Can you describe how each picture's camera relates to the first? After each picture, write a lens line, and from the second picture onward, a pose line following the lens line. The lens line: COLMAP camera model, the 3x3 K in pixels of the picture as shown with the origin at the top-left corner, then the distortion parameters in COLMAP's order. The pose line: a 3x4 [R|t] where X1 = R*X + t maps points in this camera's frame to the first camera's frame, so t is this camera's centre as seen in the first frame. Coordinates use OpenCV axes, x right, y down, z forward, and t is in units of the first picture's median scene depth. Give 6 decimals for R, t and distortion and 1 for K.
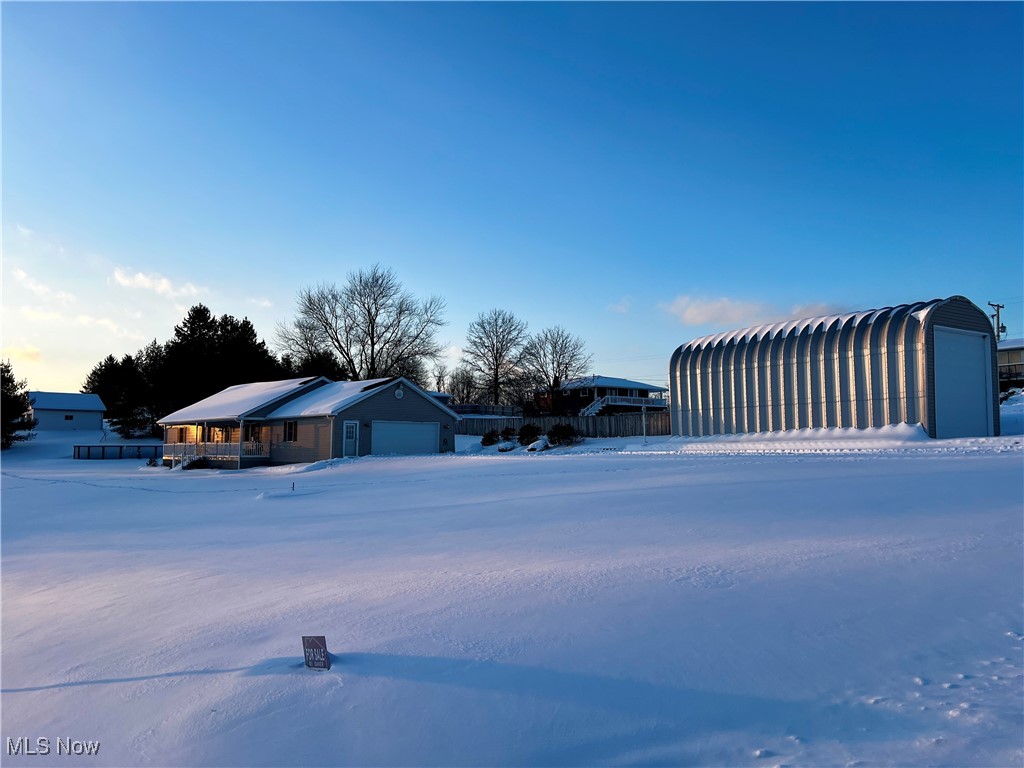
lens RADIAL K [[747.5, 0, 514.8], [0, 747.5, 381.4], [0, 0, 1]] dist [0.047527, -0.056229]
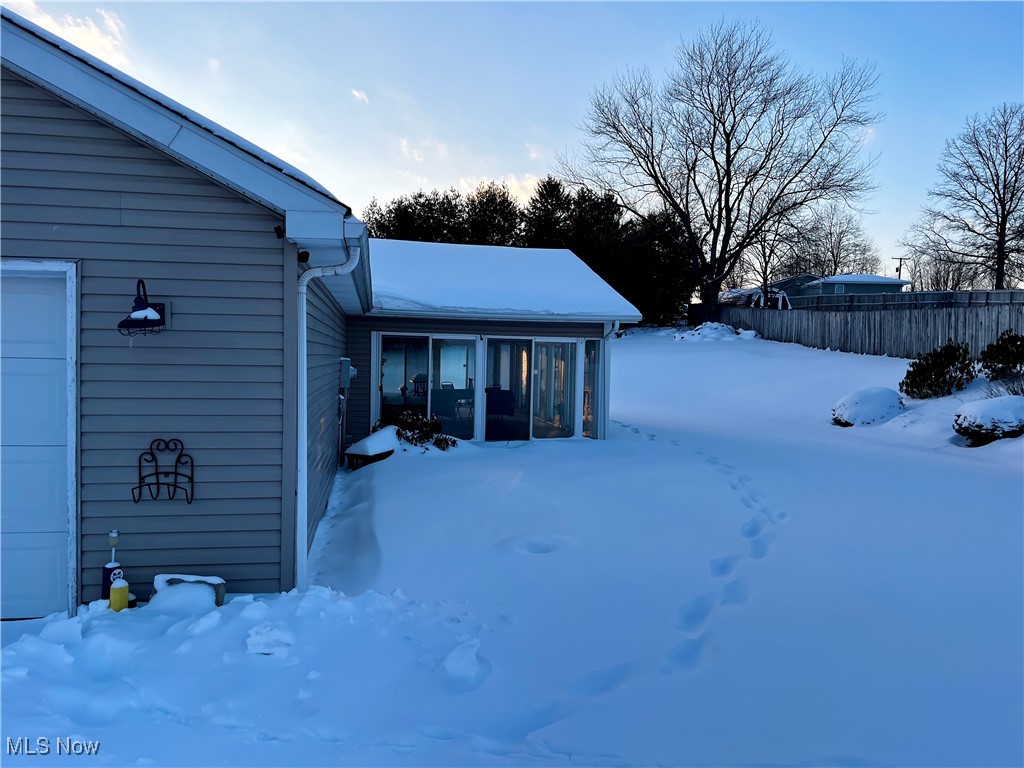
lens RADIAL K [[747.5, 0, 514.8], [0, 747.5, 381.4], [0, 0, 1]] dist [0.047527, -0.056229]
pose [[0.821184, 0.036405, -0.569501, -0.000513], [0.031583, 0.993534, 0.109051, 0.024159], [0.569789, -0.107537, 0.814725, 0.377646]]
